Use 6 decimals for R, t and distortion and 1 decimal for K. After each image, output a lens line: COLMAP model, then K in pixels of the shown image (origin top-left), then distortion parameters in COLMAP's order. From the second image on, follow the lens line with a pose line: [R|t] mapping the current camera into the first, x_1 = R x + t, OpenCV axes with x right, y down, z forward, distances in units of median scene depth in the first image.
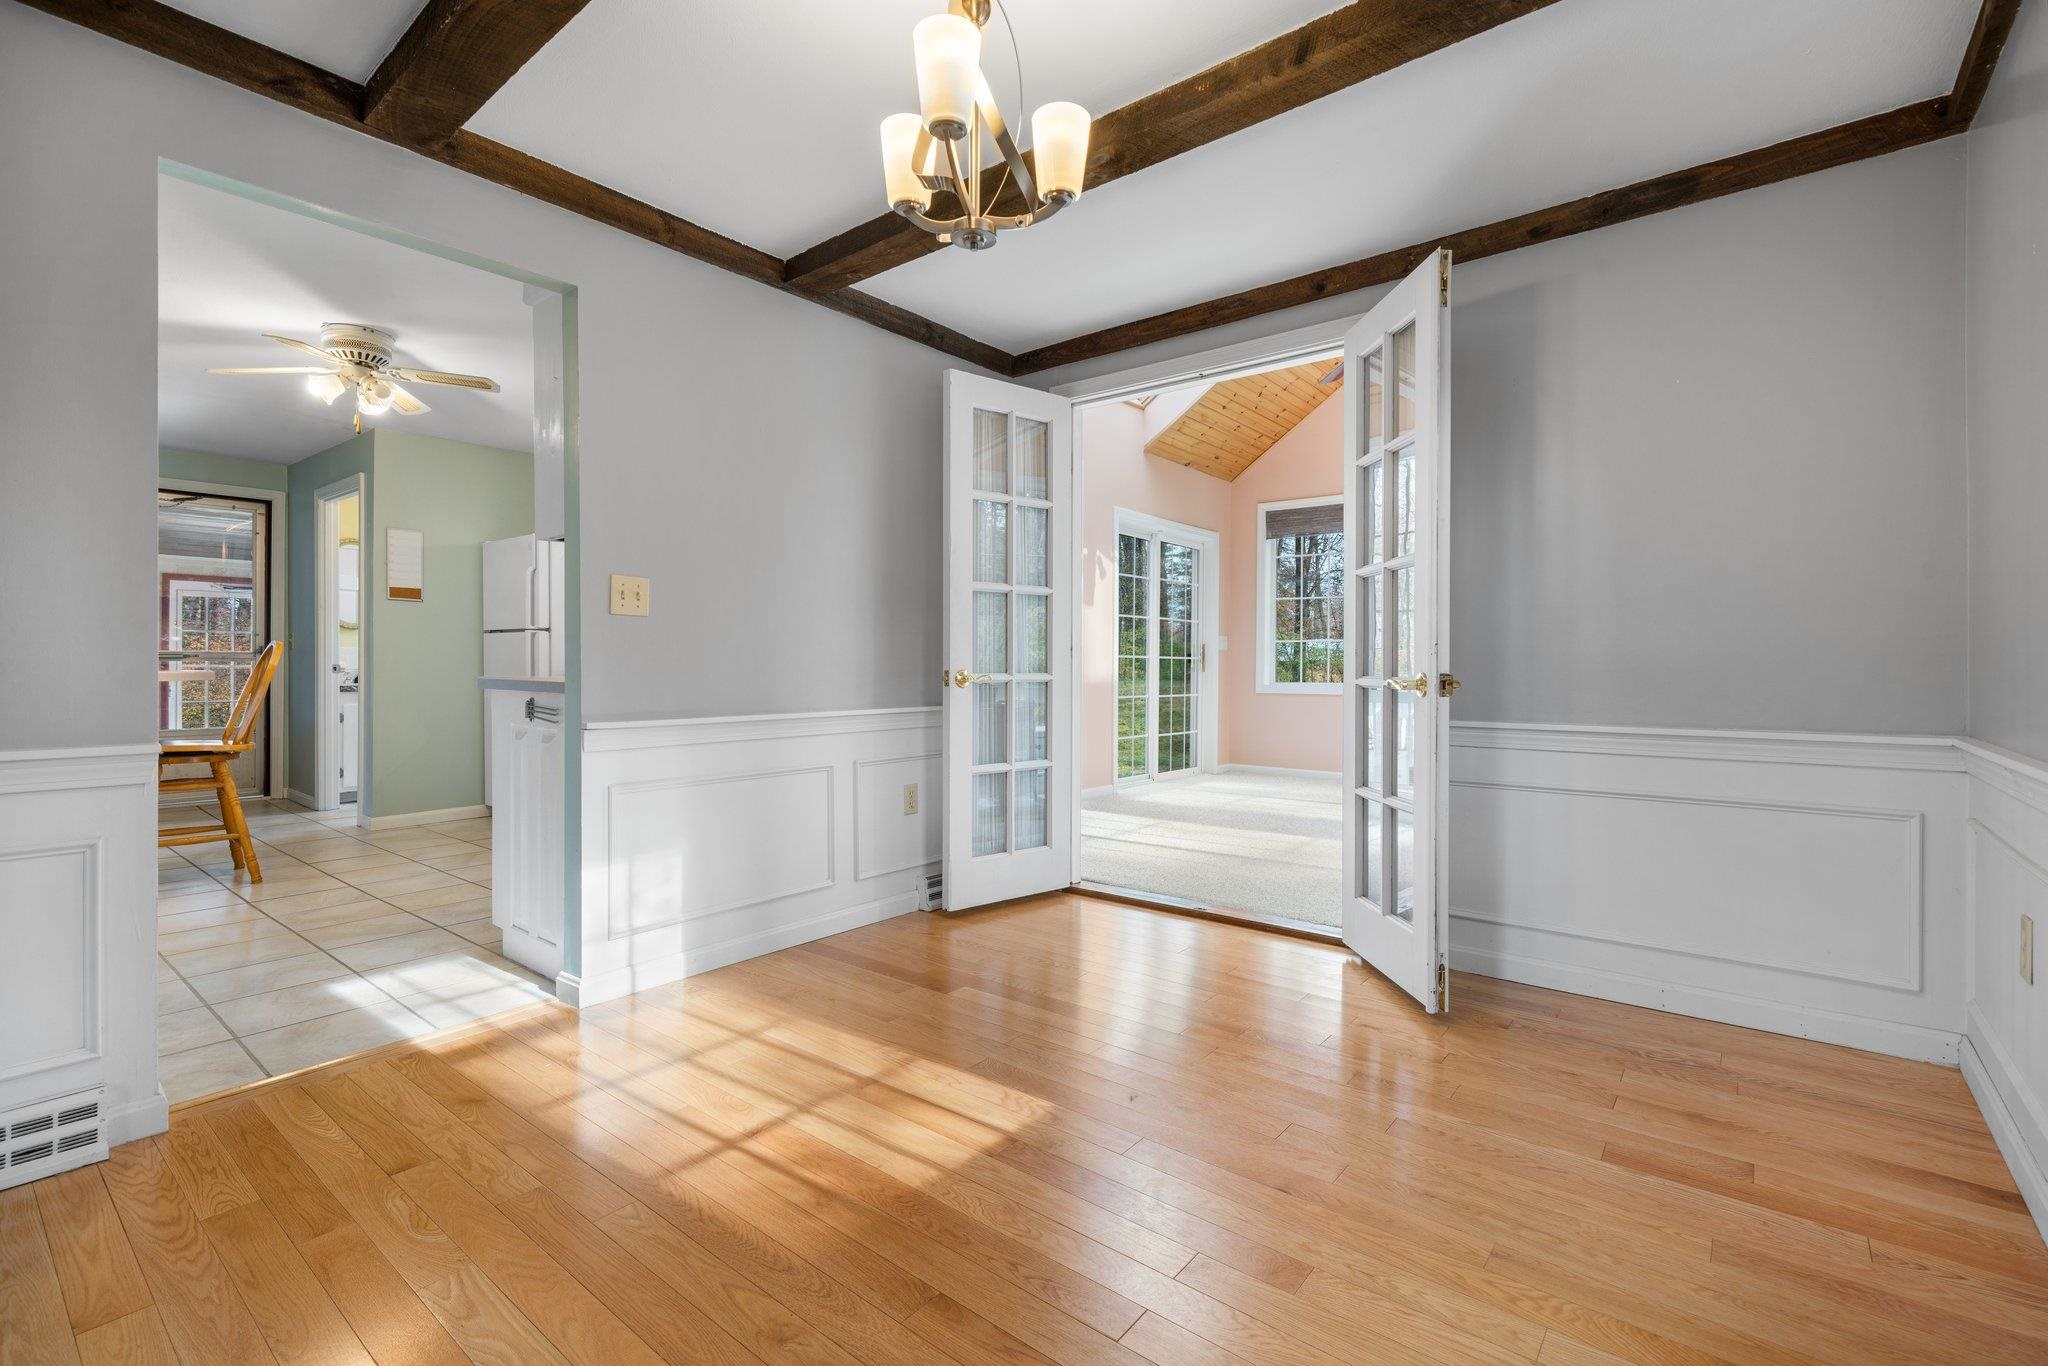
lens RADIAL K [[915.8, 0, 1028.4], [0, 915.8, 668.3], [0, 0, 1]] dist [-0.000185, -0.000083]
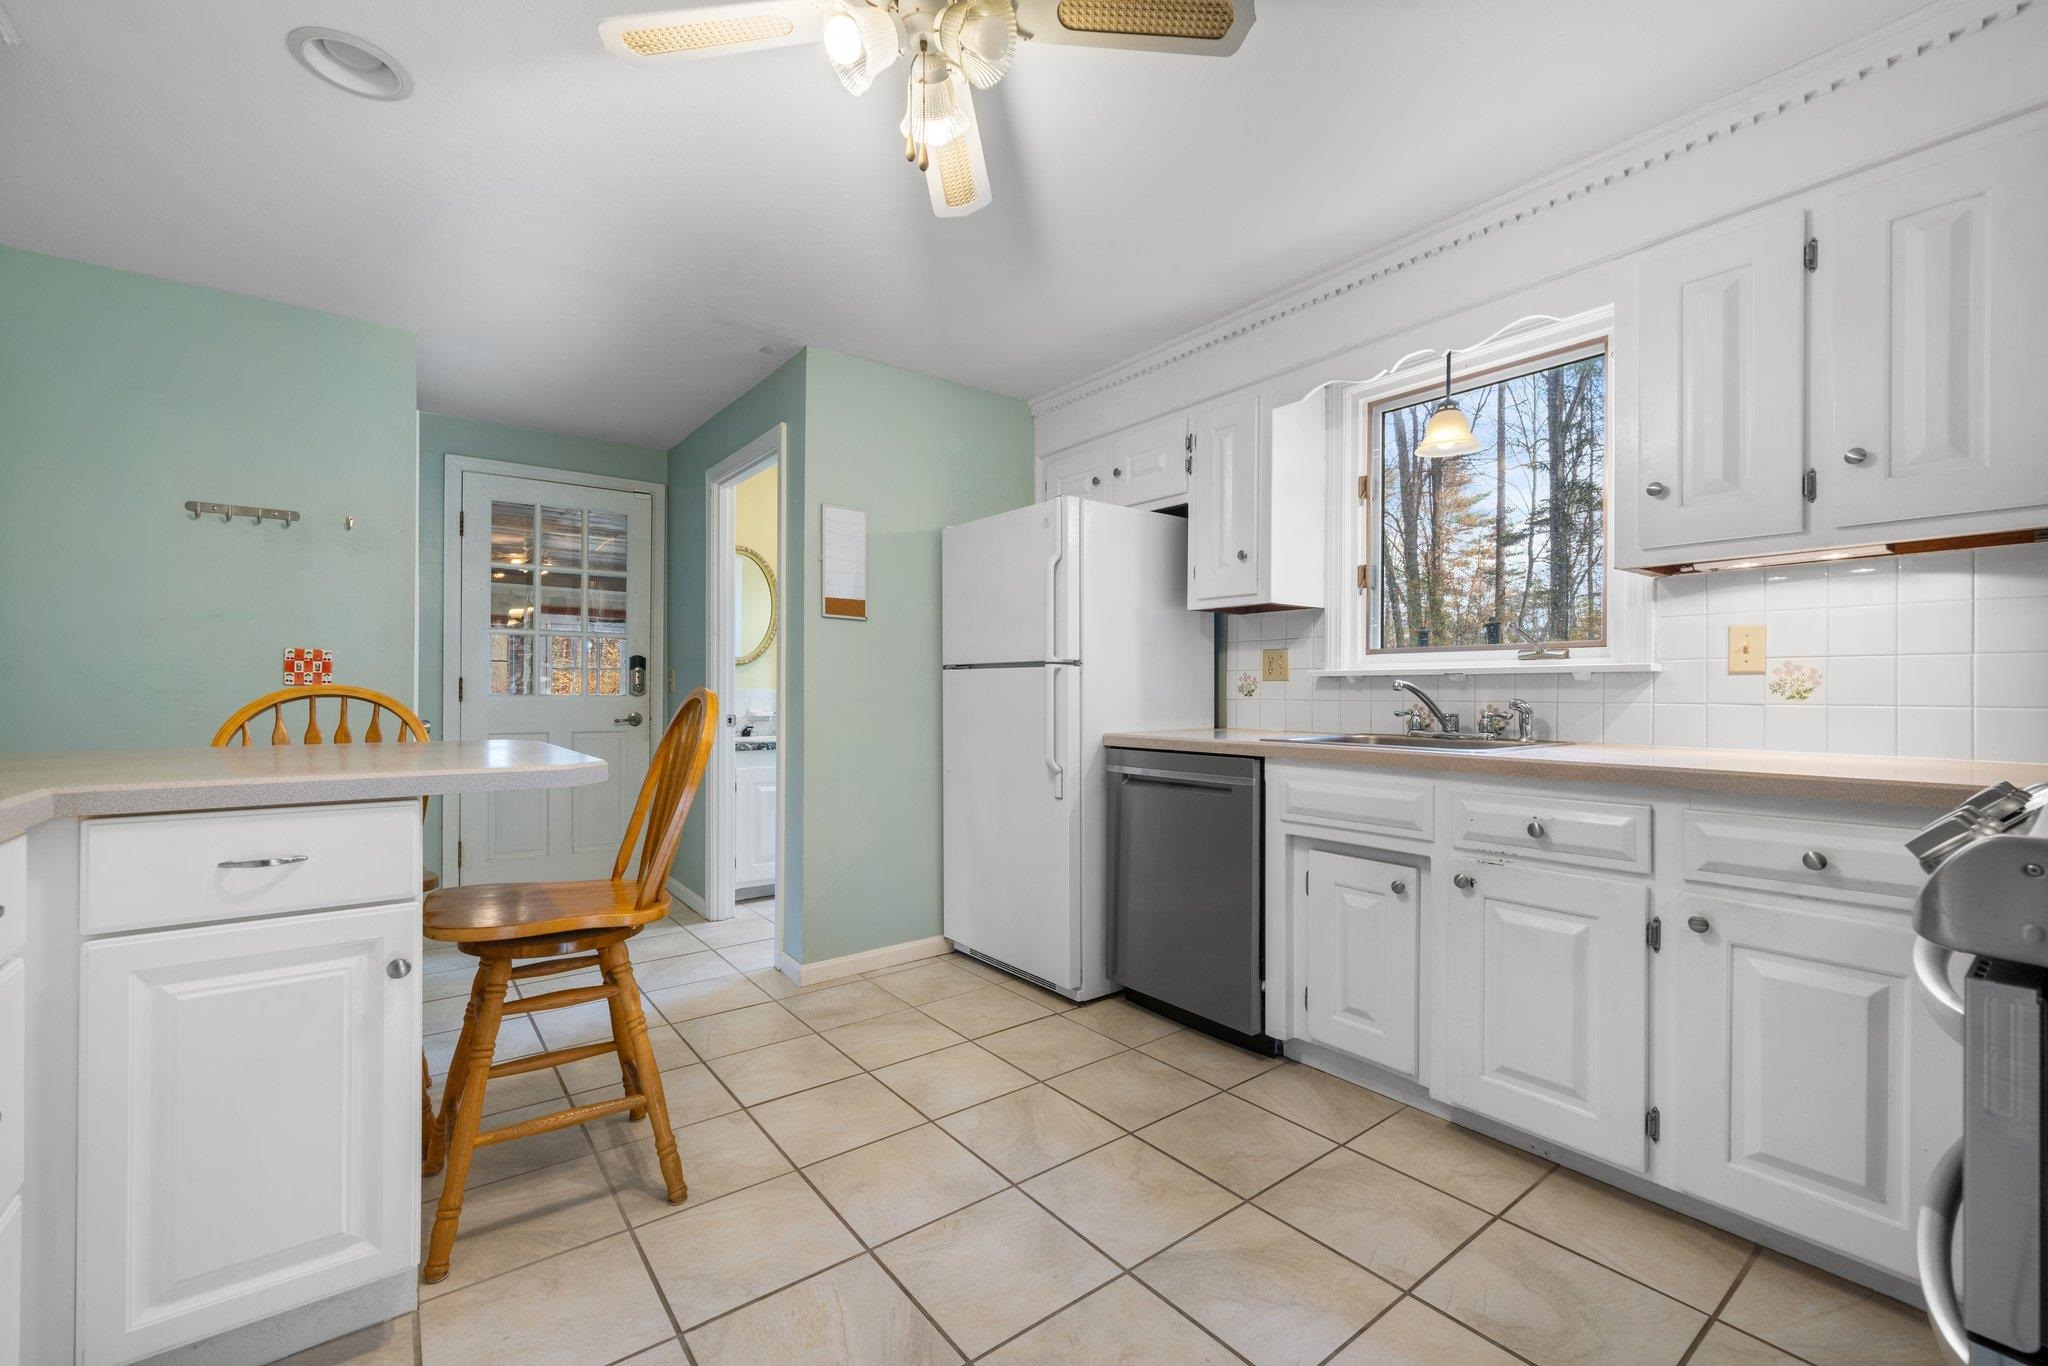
lens RADIAL K [[847.8, 0, 1024.0], [0, 847.8, 683.0], [0, 0, 1]] dist [0.000258, 0.000018]
pose [[0.972231, -0.002250, -0.234012, -0.515061], [-0.000381, 0.999937, -0.011201, -0.027769], [0.234023, 0.010979, 0.972169, 0.557914]]
